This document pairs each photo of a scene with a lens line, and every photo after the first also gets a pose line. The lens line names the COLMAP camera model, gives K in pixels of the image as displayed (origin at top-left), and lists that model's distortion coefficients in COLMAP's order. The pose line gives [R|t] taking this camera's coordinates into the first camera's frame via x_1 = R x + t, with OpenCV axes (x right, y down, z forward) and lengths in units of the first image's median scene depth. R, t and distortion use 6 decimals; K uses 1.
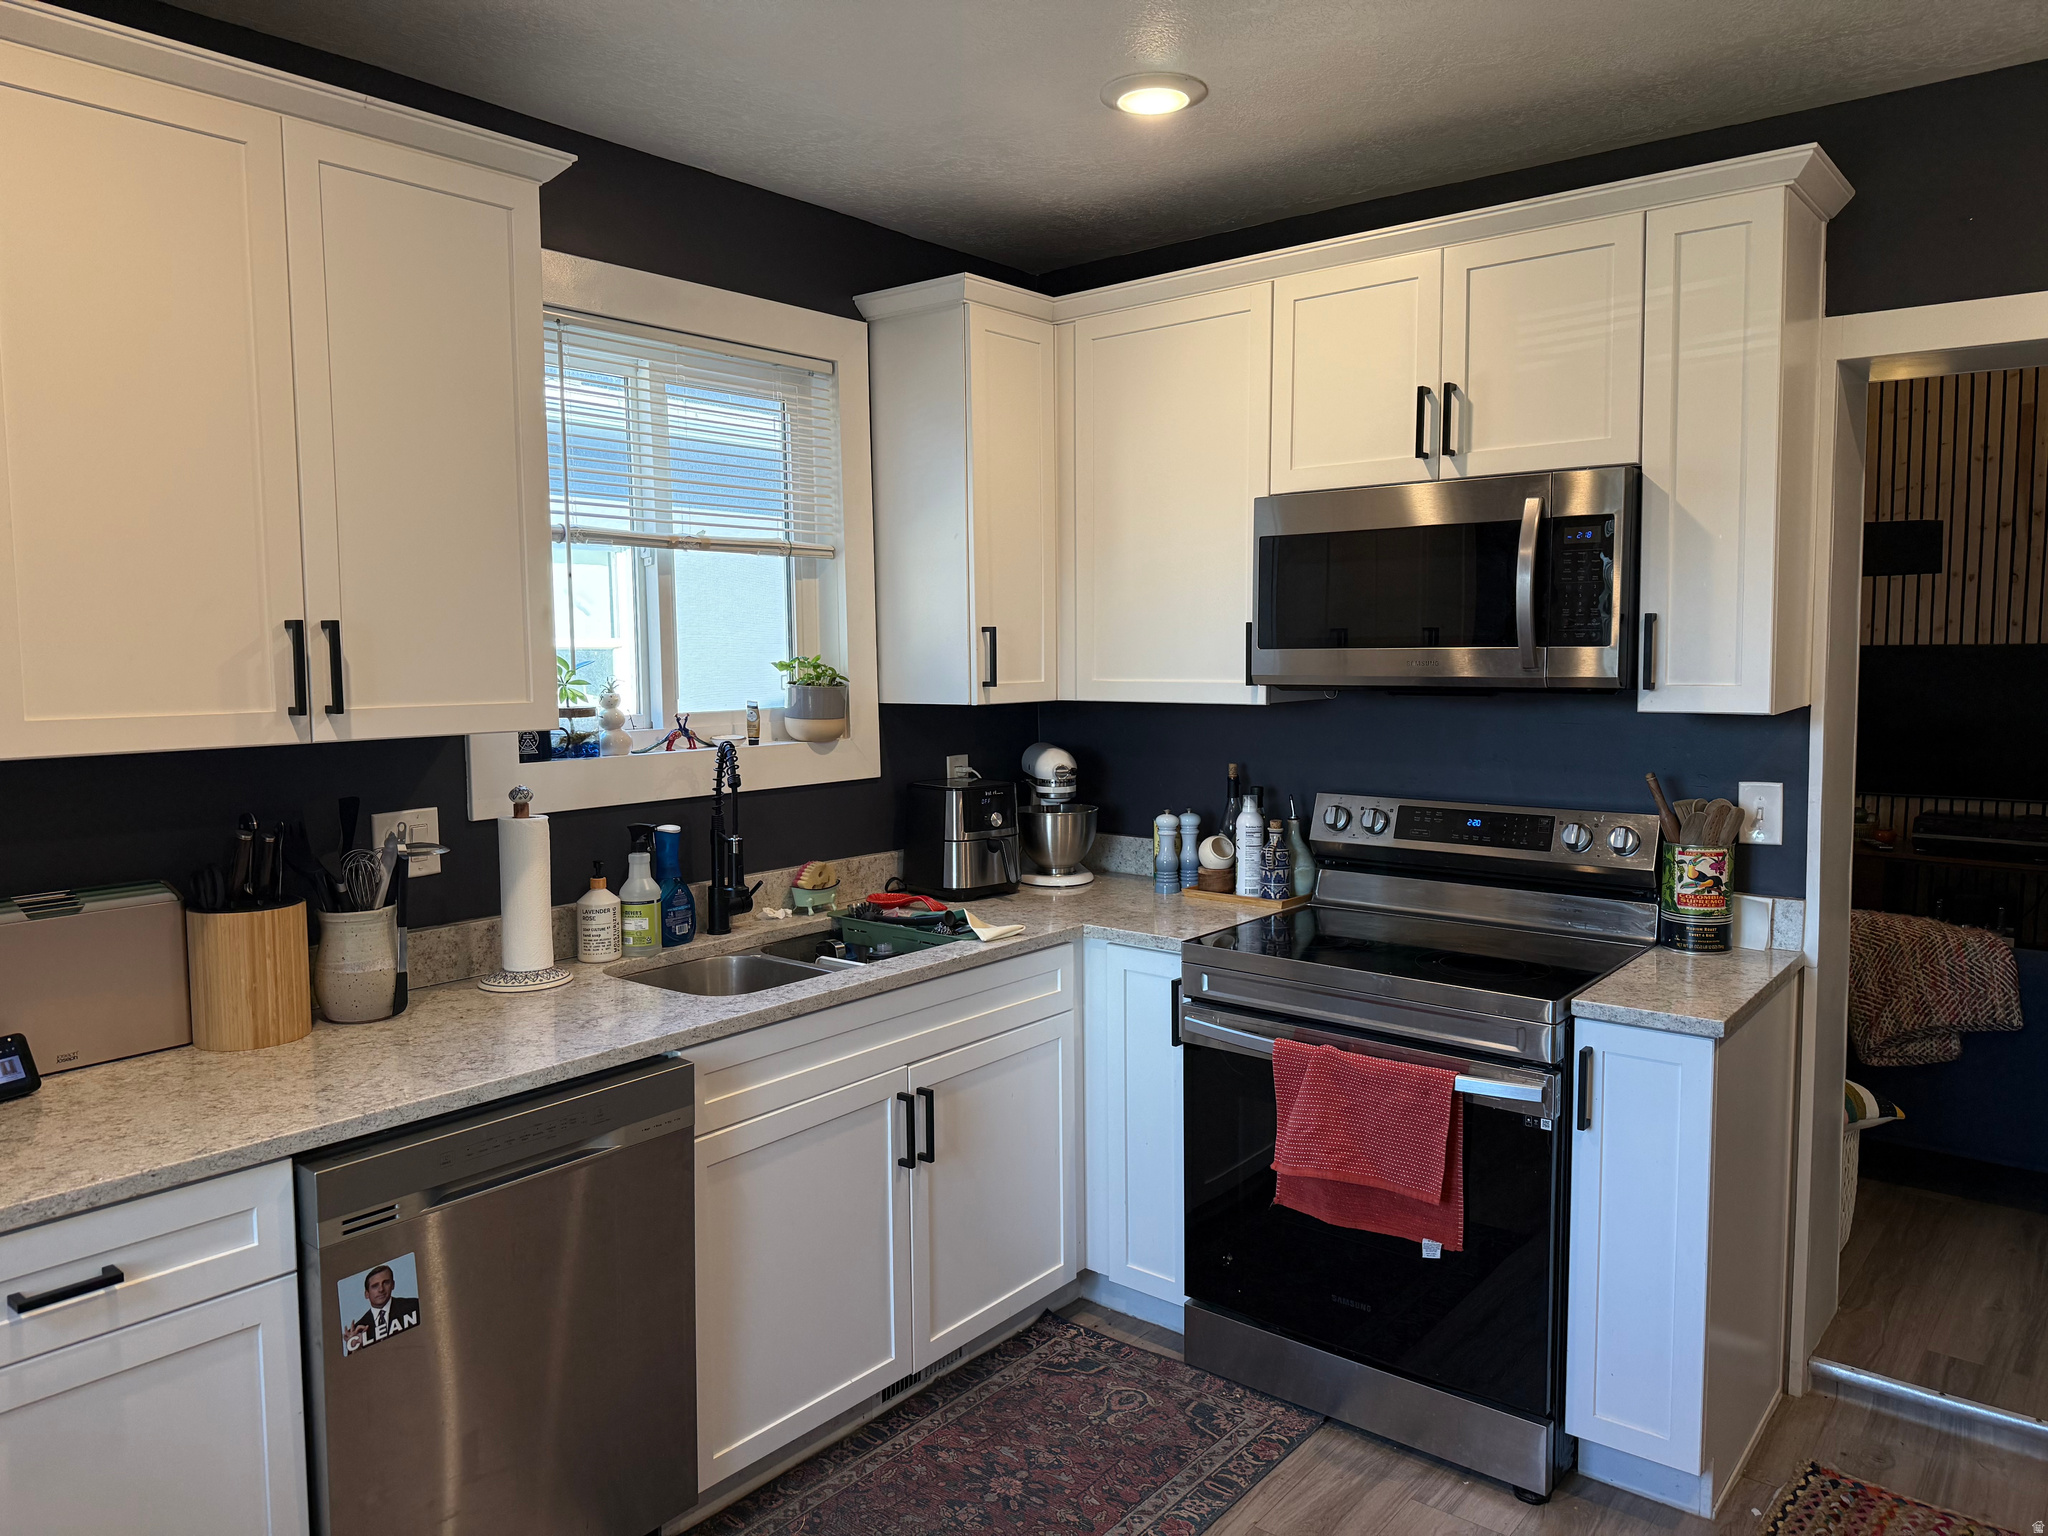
lens RADIAL K [[1426.7, 0, 1020.2], [0, 1426.7, 770.6], [0, 0, 1]] dist [0.046084, -0.079643]
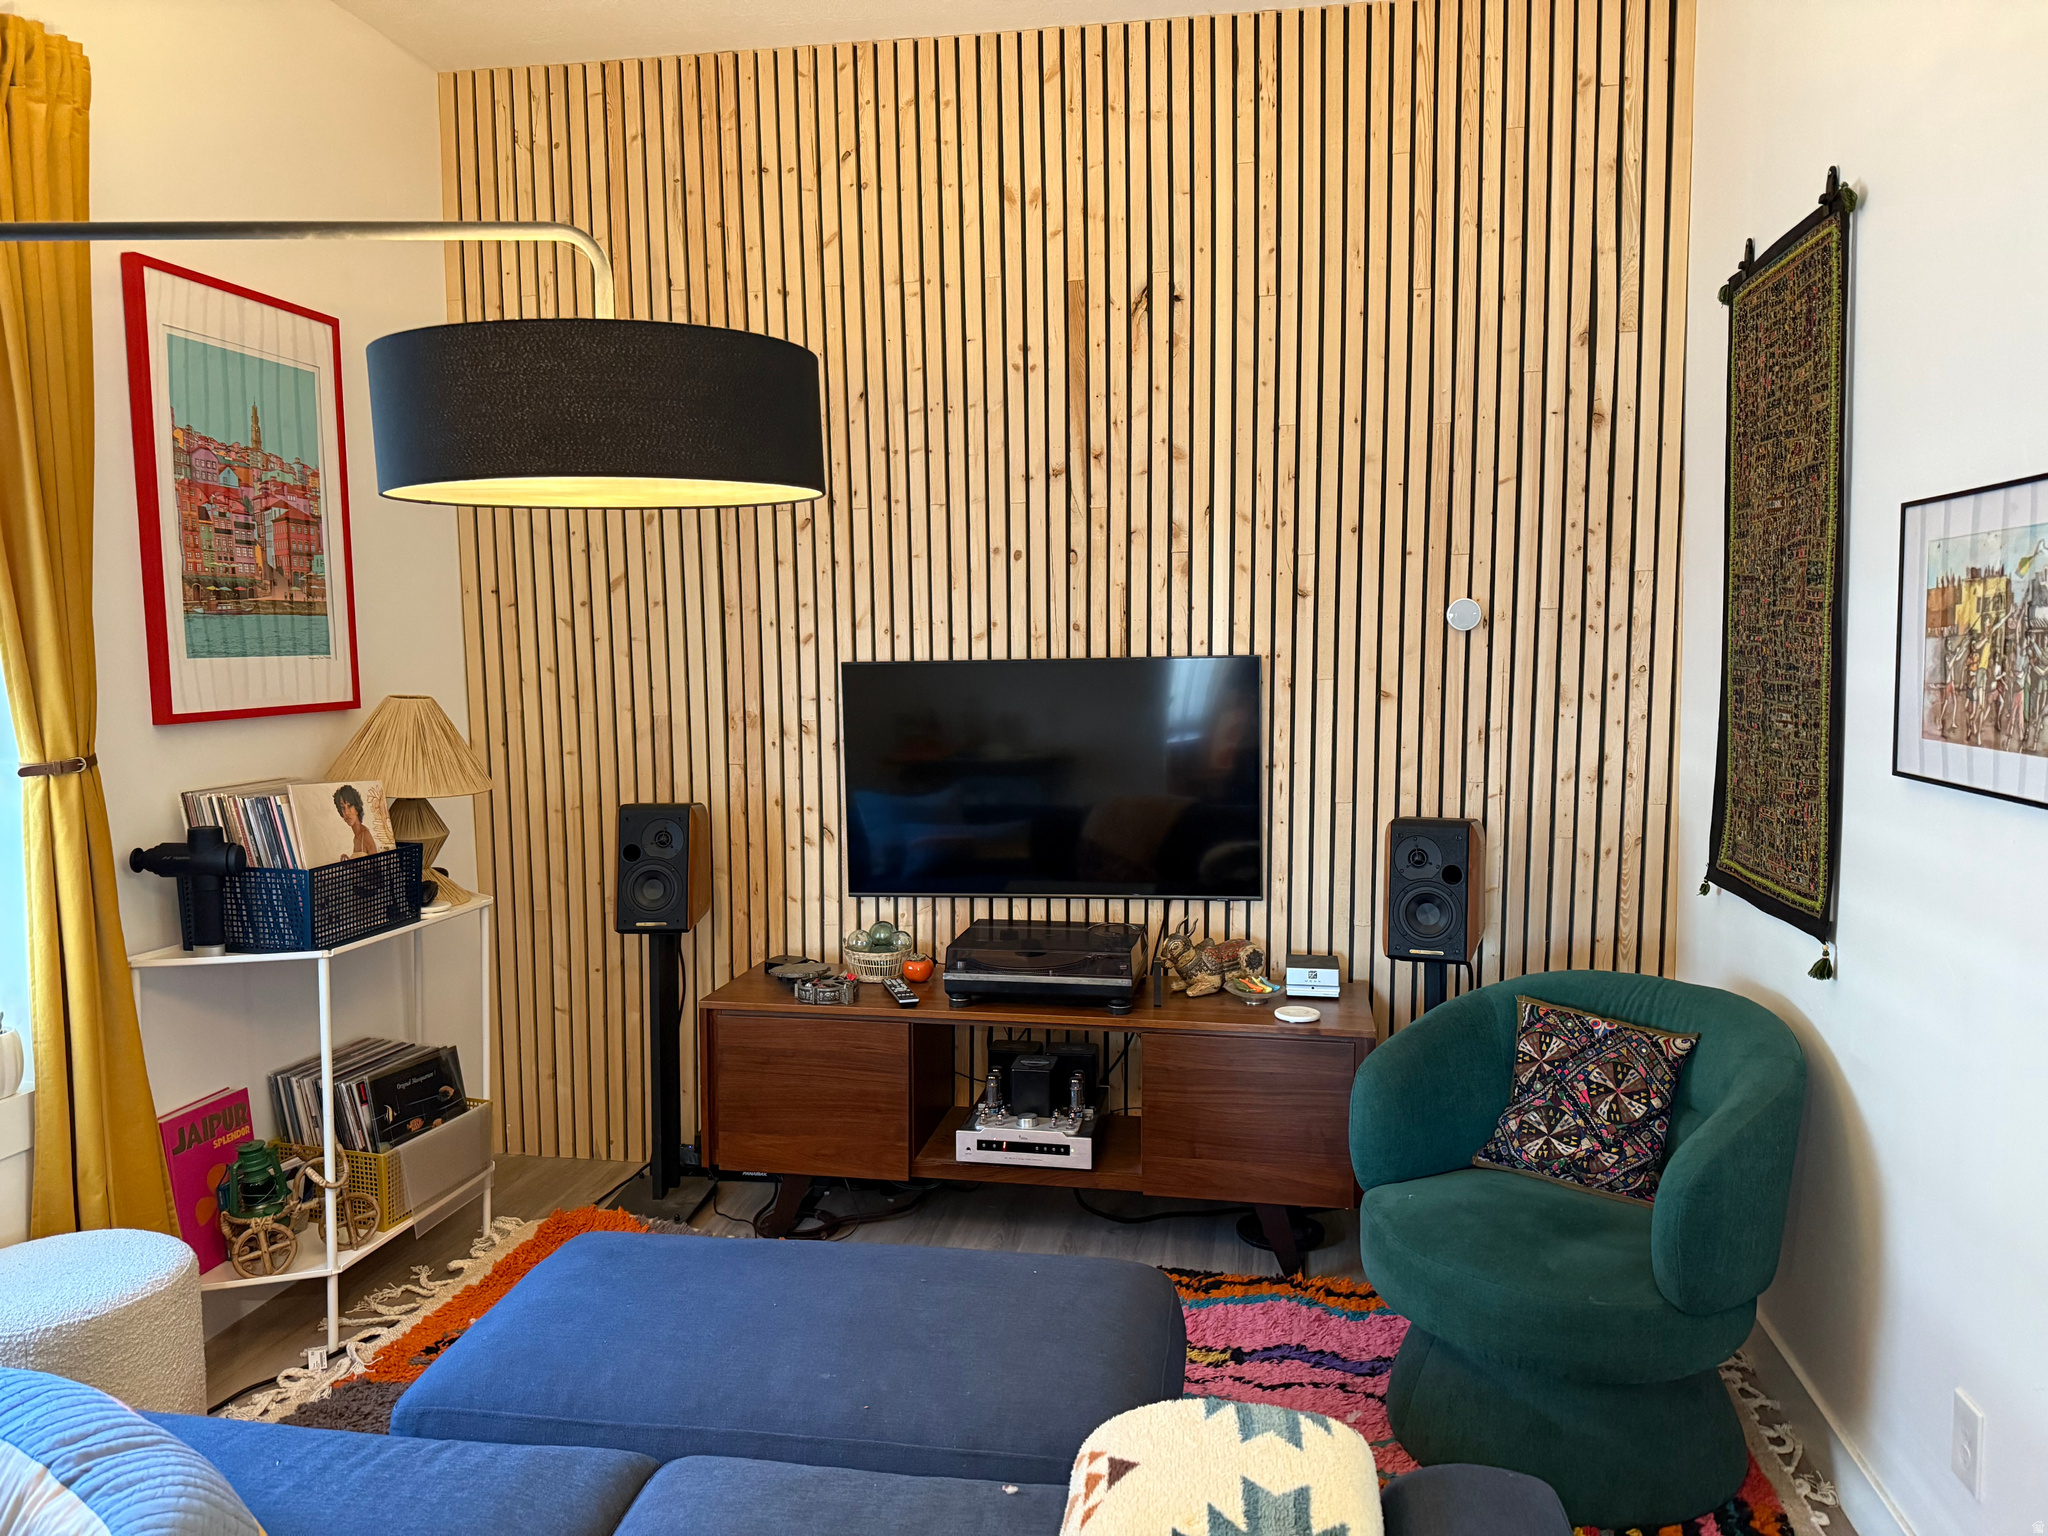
lens RADIAL K [[1426.7, 0, 1047.5], [0, 1426.7, 785.9], [0, 0, 1]] dist [0.046084, -0.079643]
pose [[0.858629, -0.053380, 0.509810, 0.342276], [0.051382, 0.998517, 0.018012, -0.042155], [-0.510015, 0.010729, 0.860098, 0.441304]]
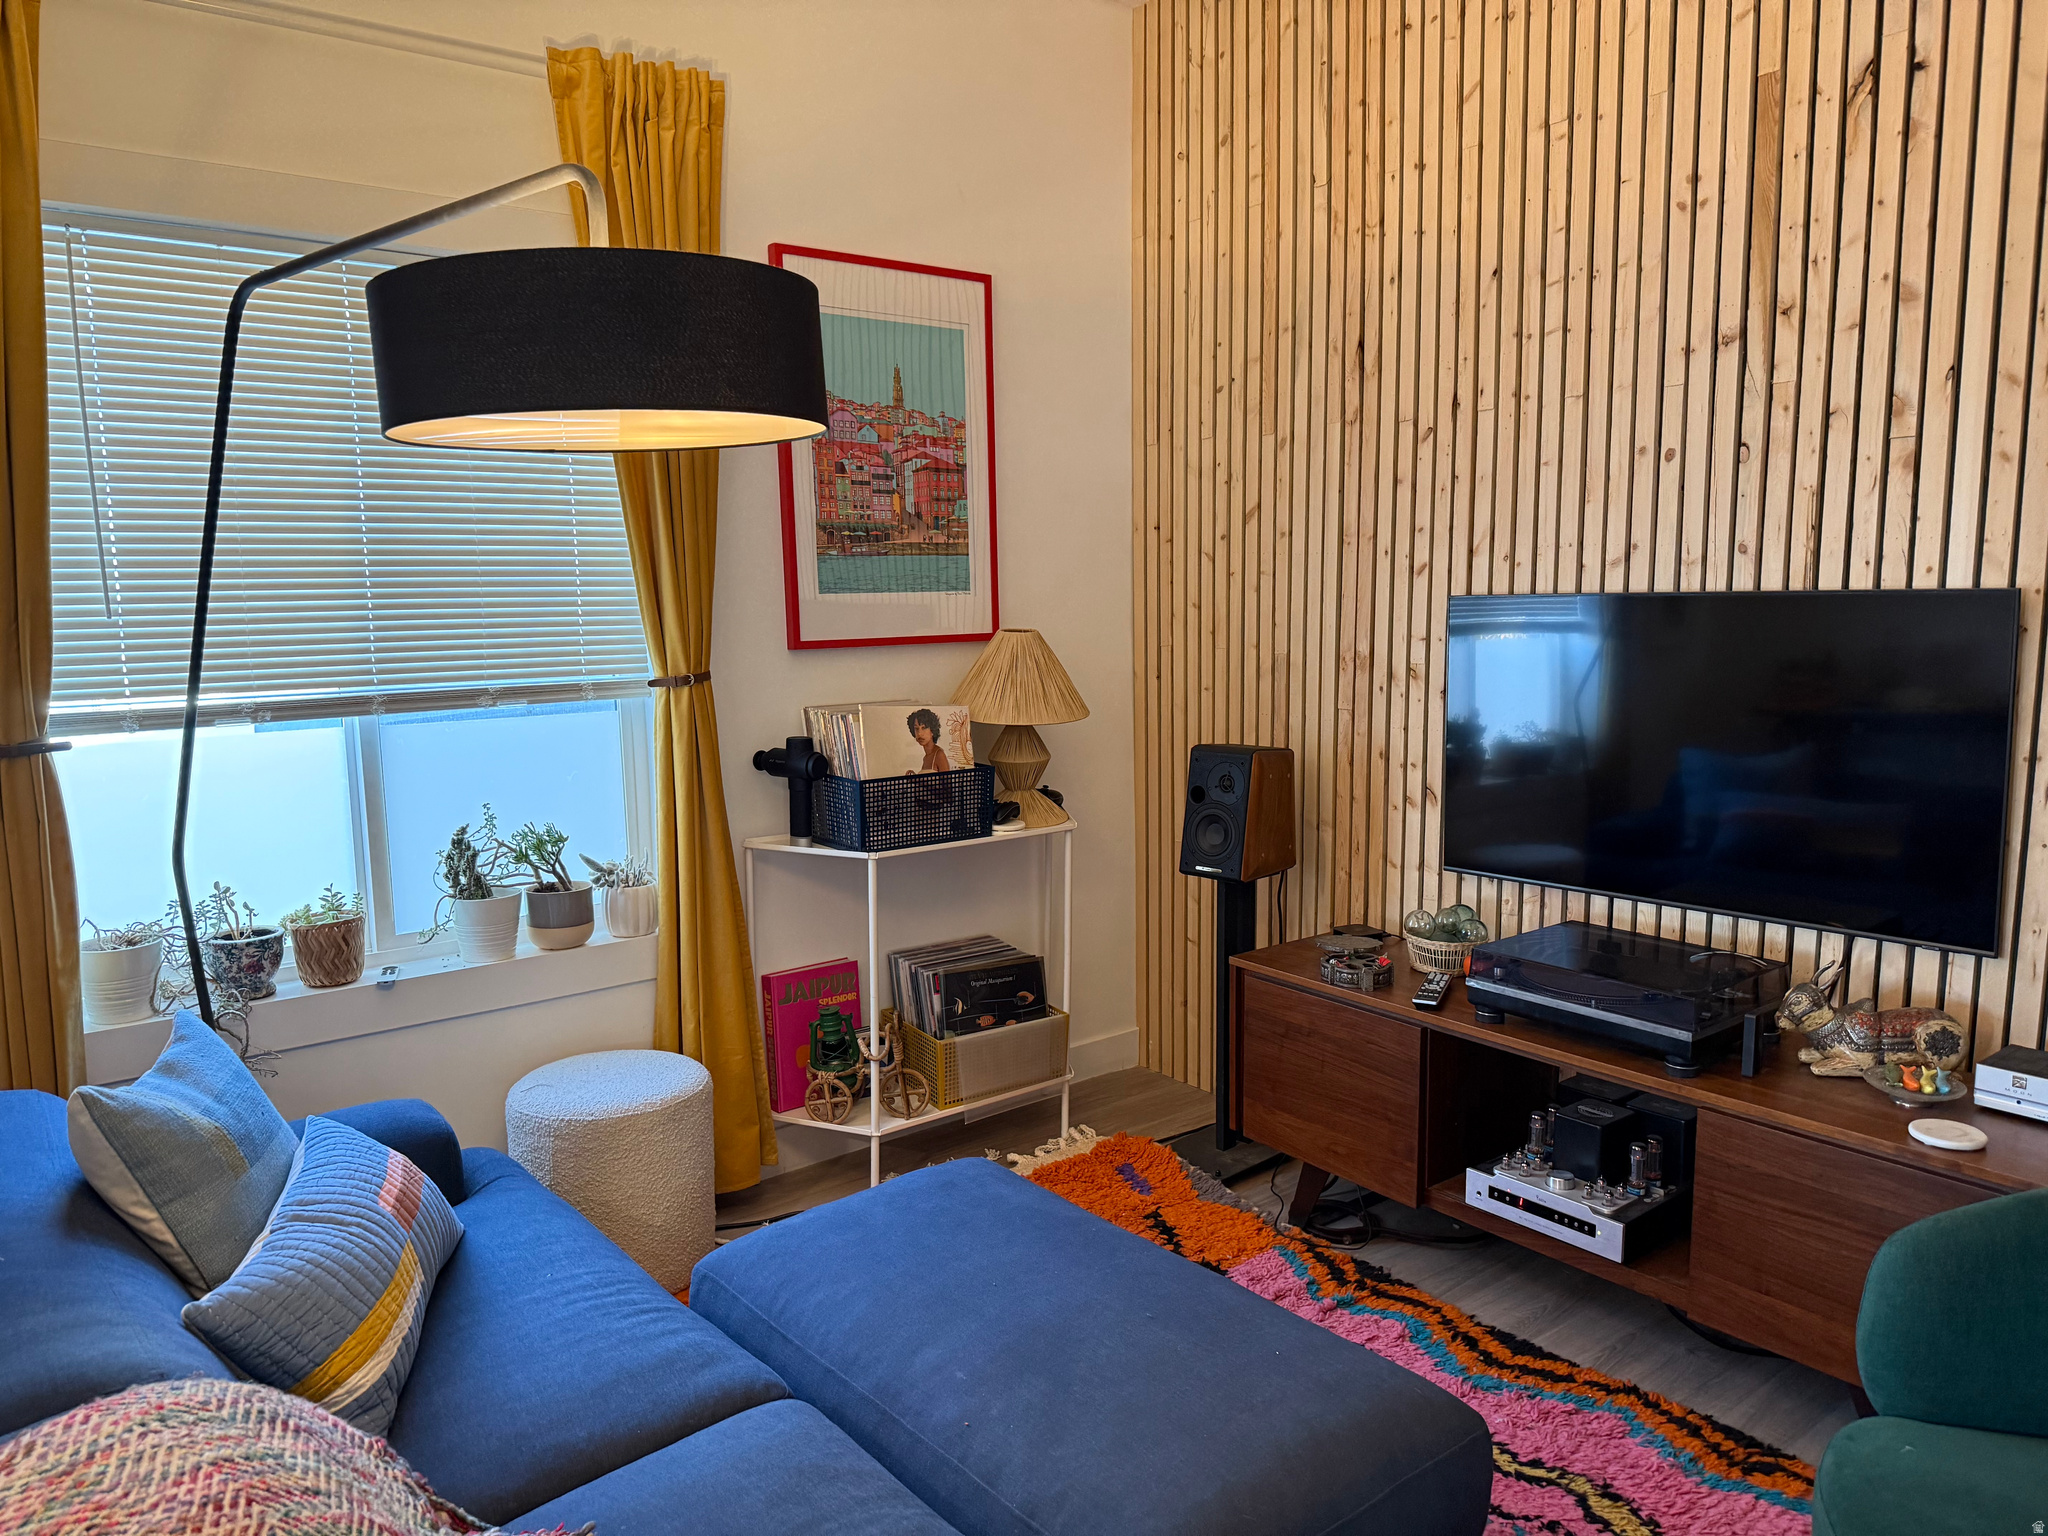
lens RADIAL K [[1426.7, 0, 1006.8], [0, 1426.7, 788.5], [0, 0, 1]] dist [0.046084, -0.079643]
pose [[0.975300, 0.021604, -0.219824, 0.550572], [-0.009873, 0.998474, 0.054327, -0.045468], [0.220663, -0.050814, 0.974026, 0.463412]]
